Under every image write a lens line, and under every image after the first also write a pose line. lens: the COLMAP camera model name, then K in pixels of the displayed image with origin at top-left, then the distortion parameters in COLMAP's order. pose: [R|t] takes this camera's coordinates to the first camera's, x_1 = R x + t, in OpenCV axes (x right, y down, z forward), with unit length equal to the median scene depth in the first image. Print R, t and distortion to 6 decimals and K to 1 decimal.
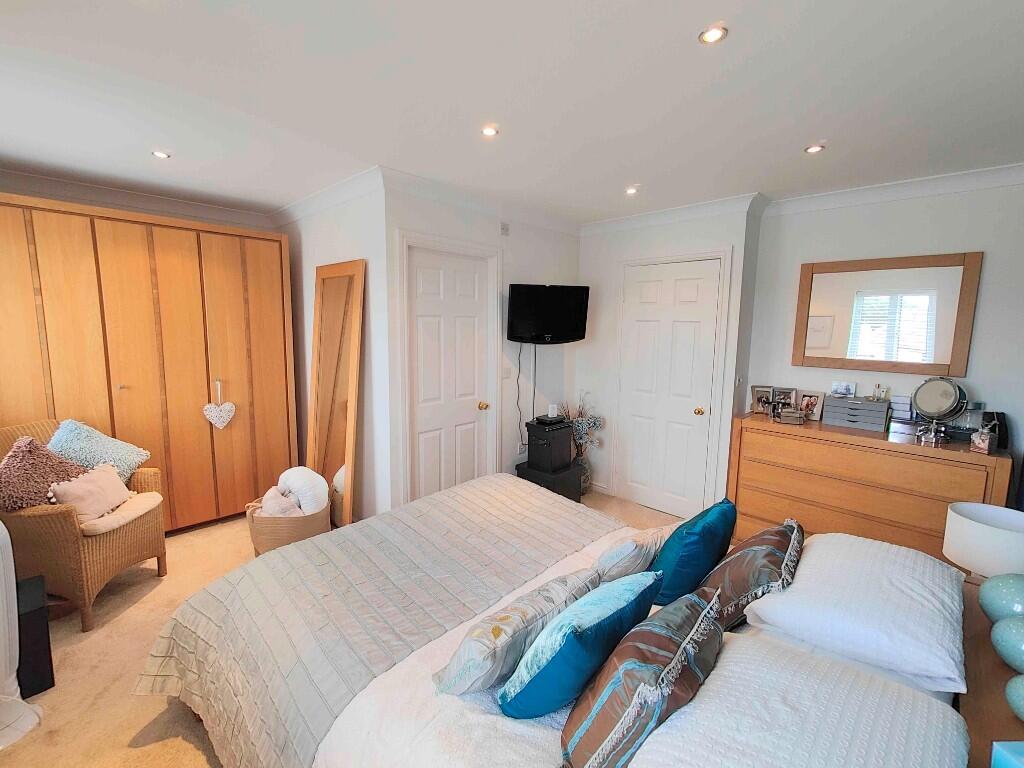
lens RADIAL K [[450.5, 0, 514.3], [0, 450.5, 382.7], [0, 0, 1]] dist [-0.002735, -0.000064]
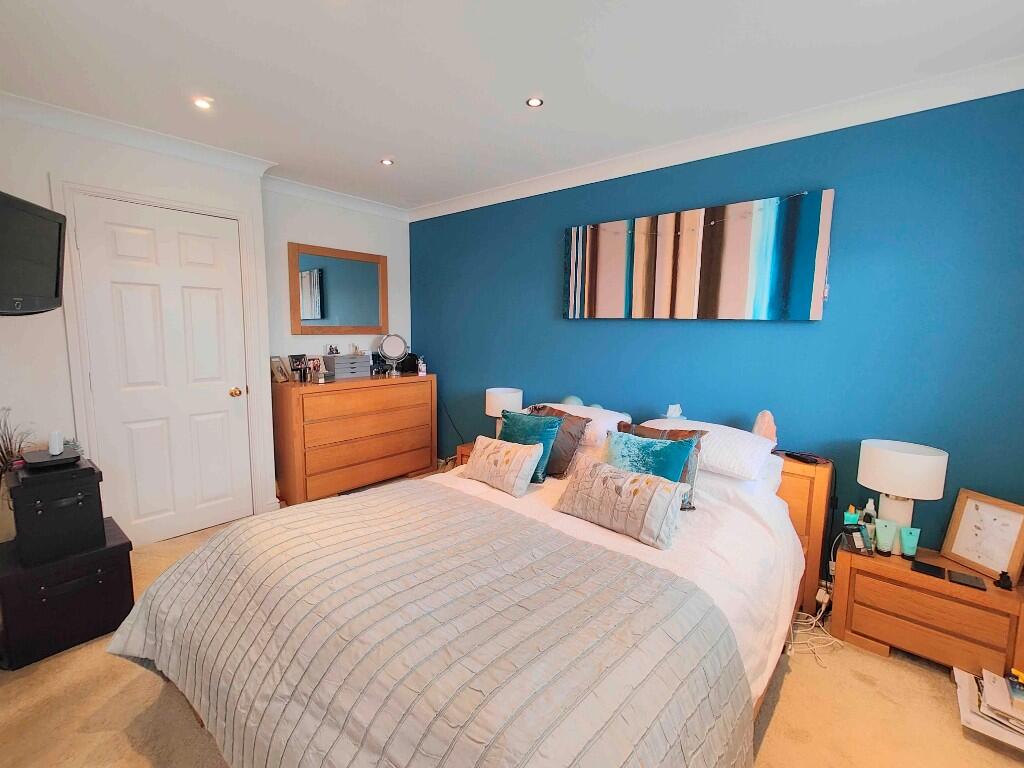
lens RADIAL K [[450.5, 0, 514.1], [0, 450.5, 380.7], [0, 0, 1]] dist [-0.002735, -0.000064]
pose [[-0.054303, -0.142531, 0.988300, -0.562939], [0.109693, 0.982918, 0.147782, -0.033954], [-0.992481, 0.116434, -0.037741, 0.570181]]
